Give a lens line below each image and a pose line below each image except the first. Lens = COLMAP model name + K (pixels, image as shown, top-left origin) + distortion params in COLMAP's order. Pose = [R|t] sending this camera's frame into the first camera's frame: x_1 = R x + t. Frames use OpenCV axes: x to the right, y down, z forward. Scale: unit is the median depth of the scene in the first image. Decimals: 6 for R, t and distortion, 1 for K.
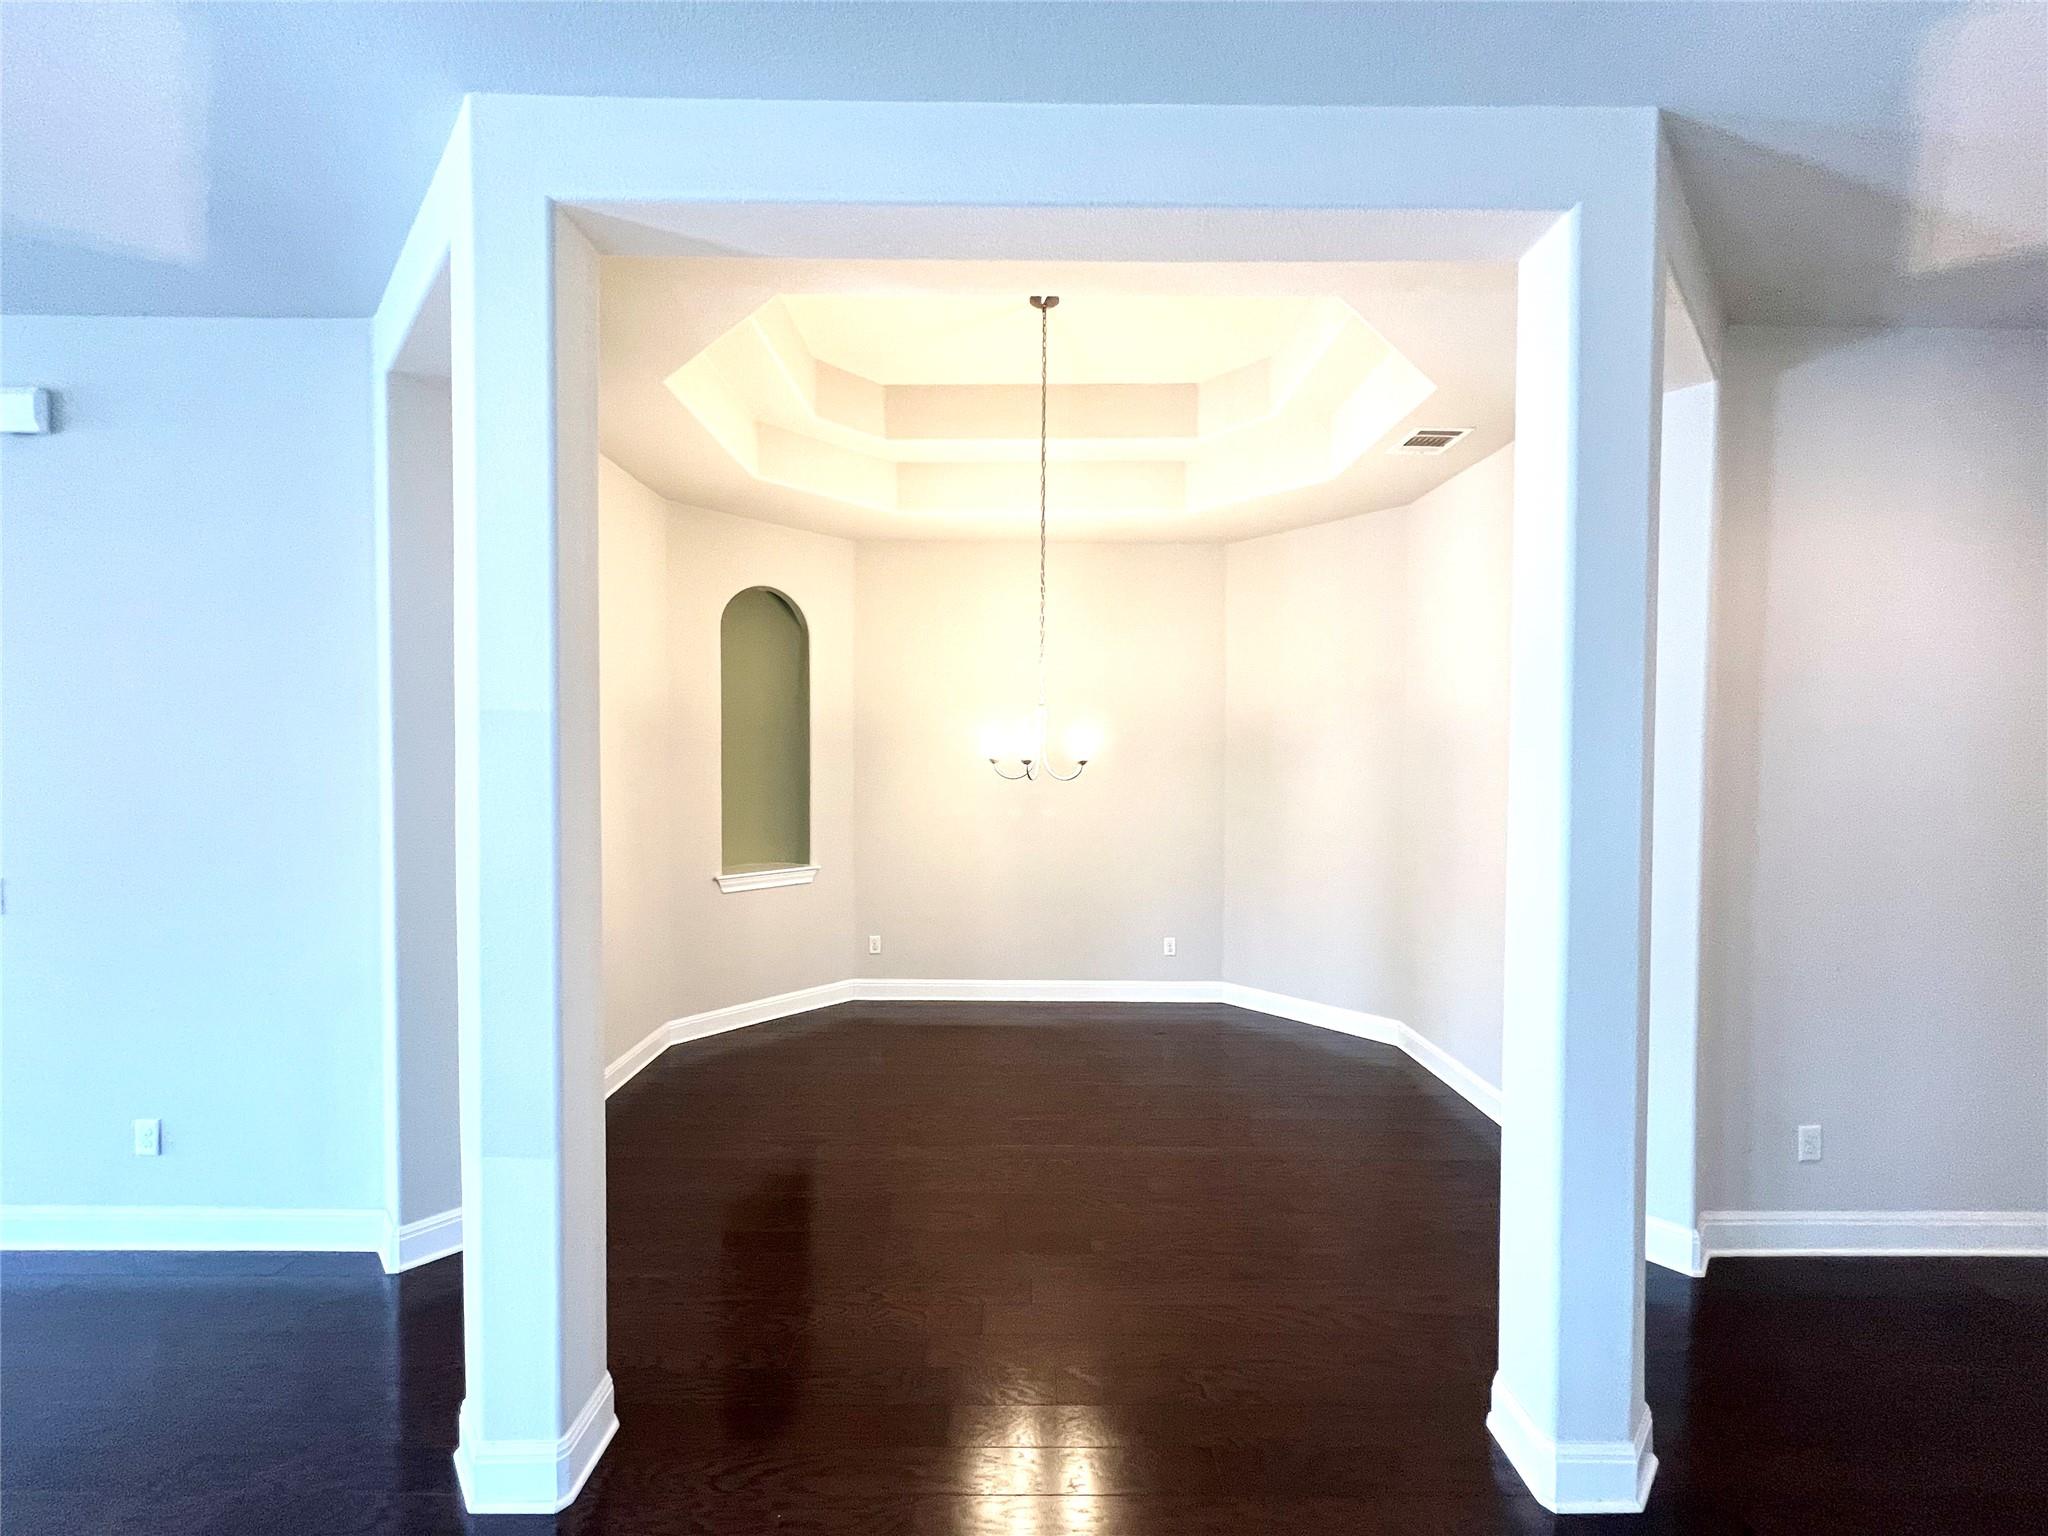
lens RADIAL K [[819.2, 0, 1025.8], [0, 819.2, 772.3], [0, 0, 1]] dist [0.001250, 0.000057]
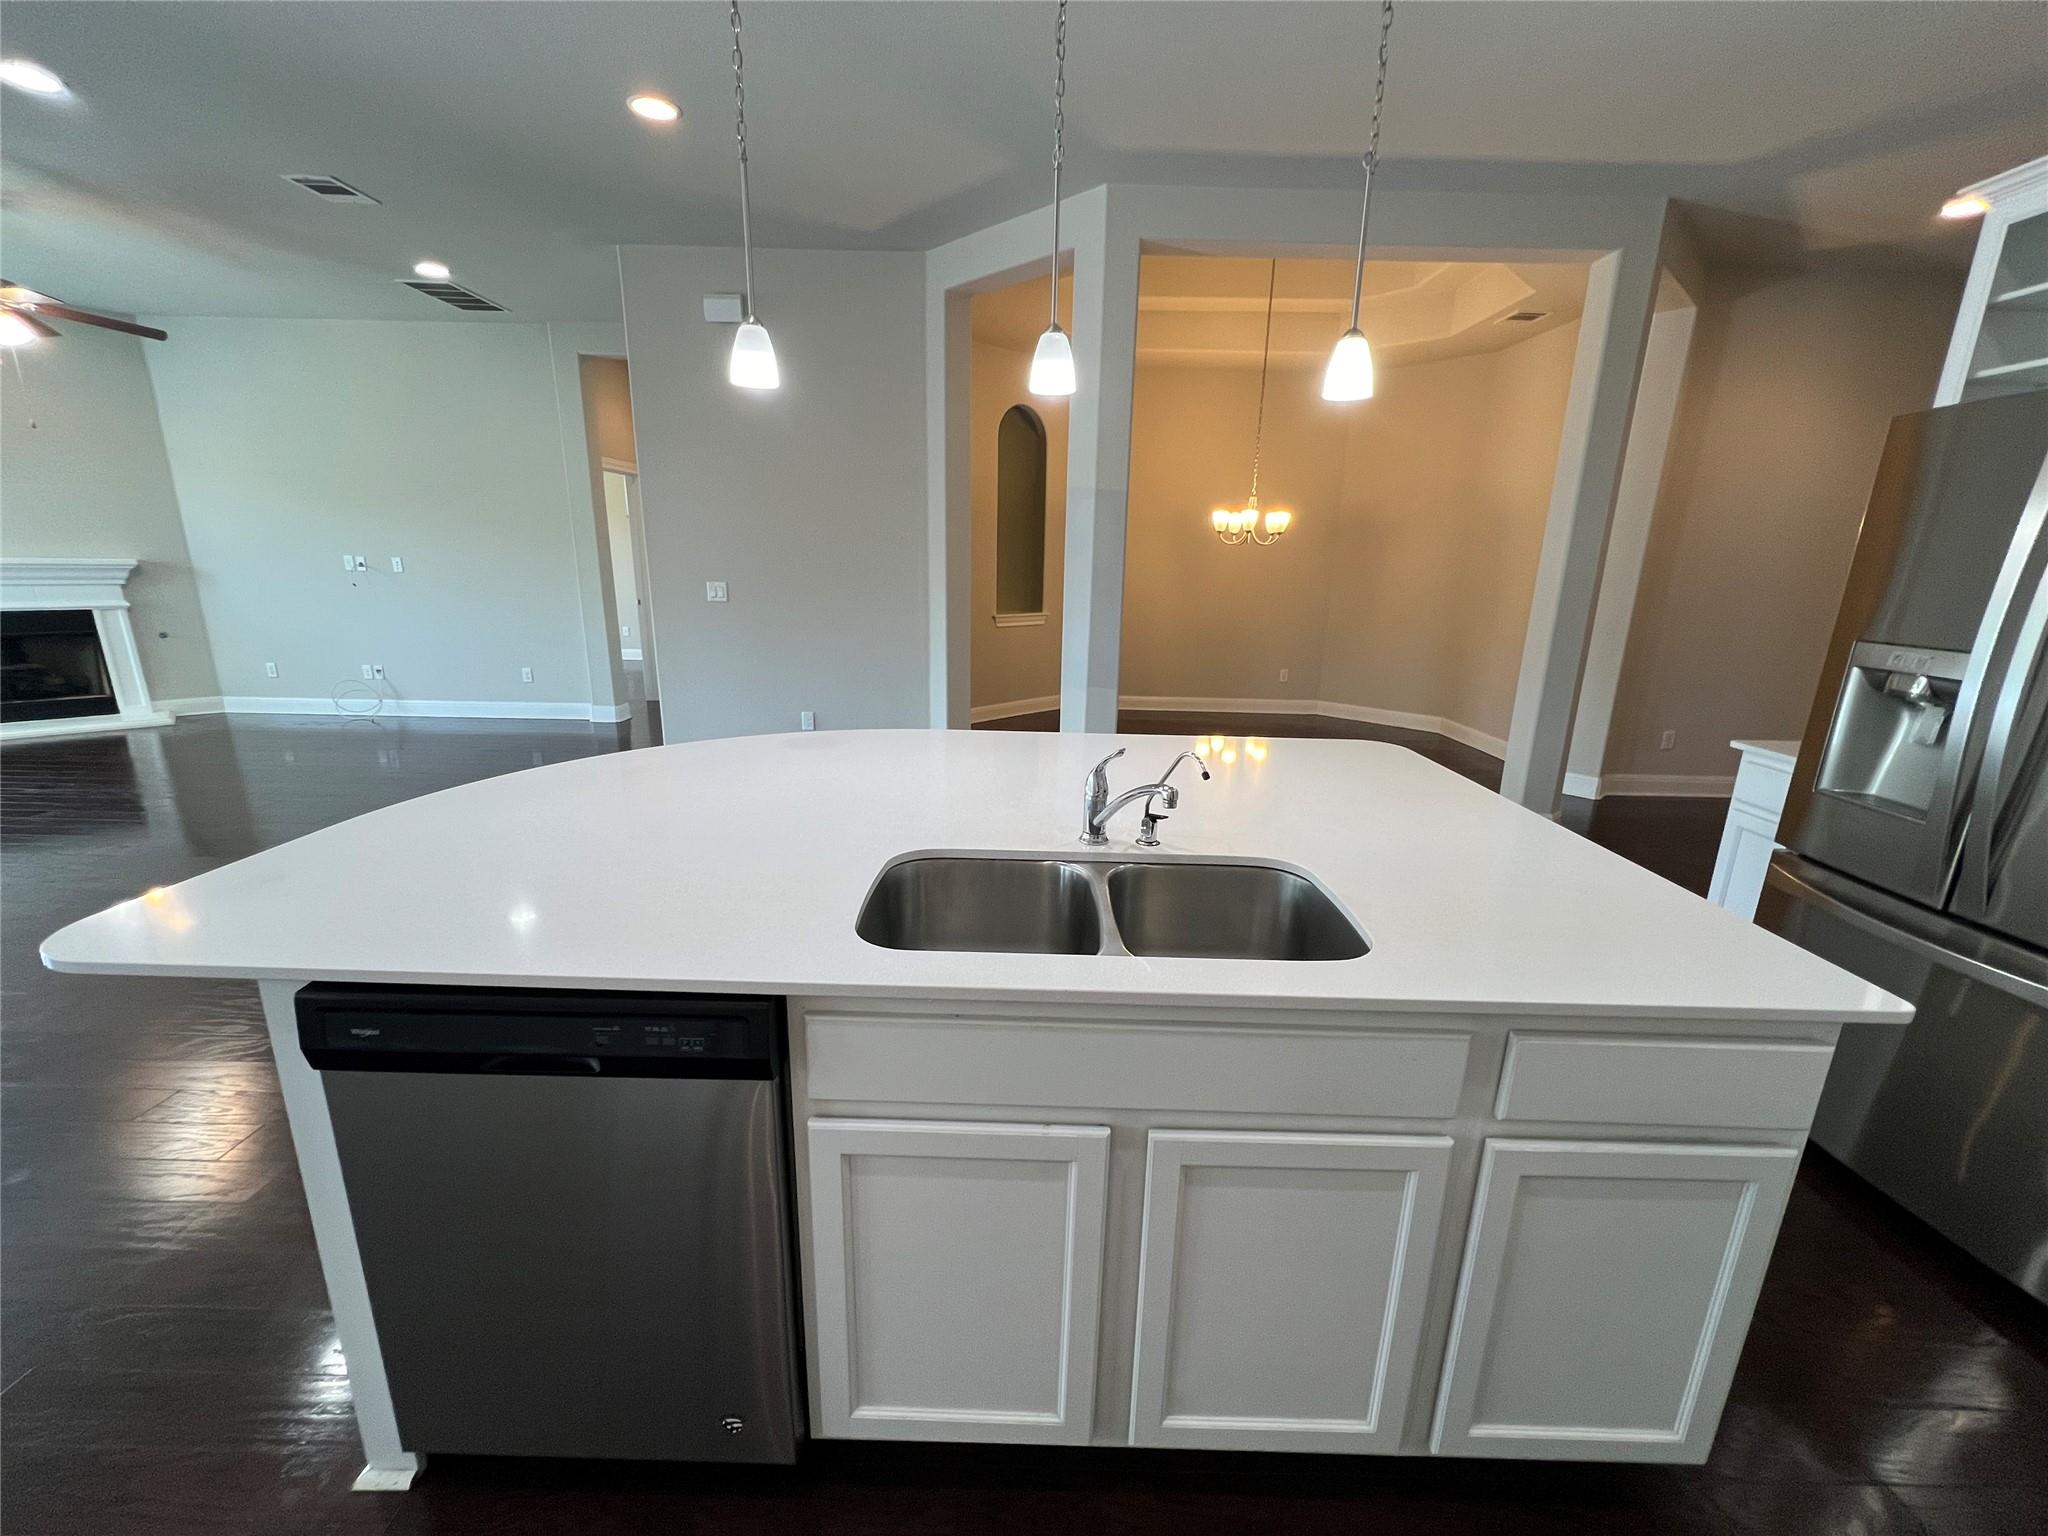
lens RADIAL K [[819.2, 0, 1025.8], [0, 819.2, 772.3], [0, 0, 1]] dist [0.001250, 0.000057]
pose [[0.999779, 0.019415, -0.008085, -0.531228], [-0.017030, 0.972929, 0.230475, 0.109451], [0.012341, -0.230287, 0.973045, -0.901922]]
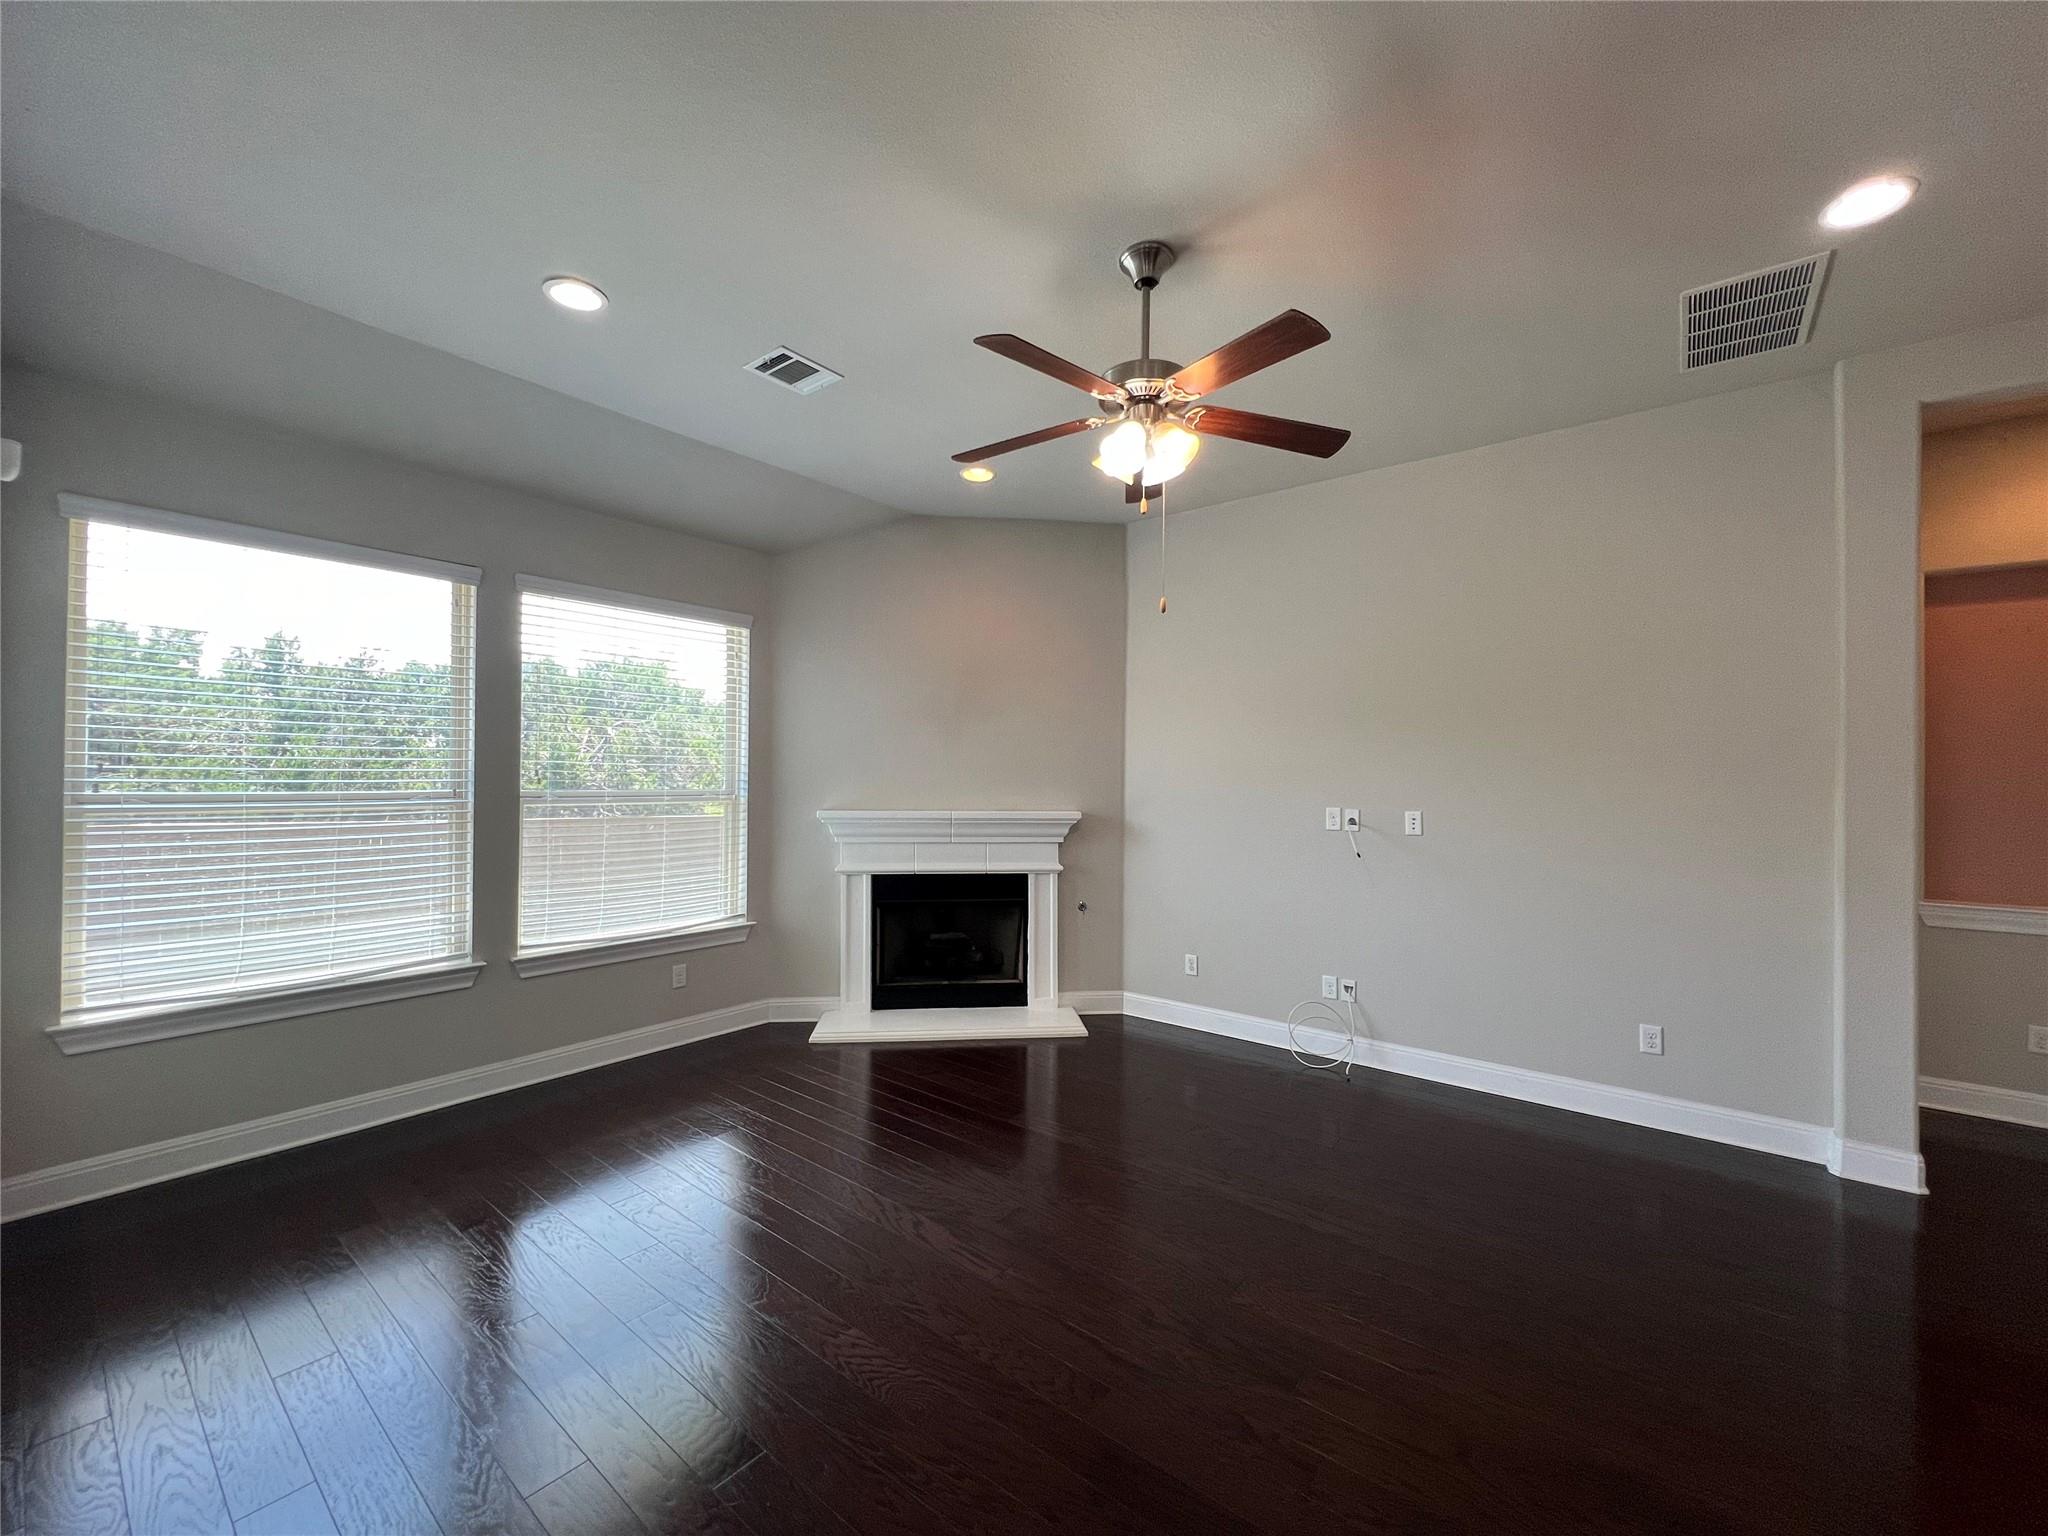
lens RADIAL K [[819.2, 0, 1025.8], [0, 819.2, 772.3], [0, 0, 1]] dist [0.001250, 0.000057]
pose [[0.778962, -0.001676, -0.627068, -2.052568], [-0.019562, 0.999445, -0.026972, 0.064580], [0.626765, 0.033277, 0.778497, -0.011743]]
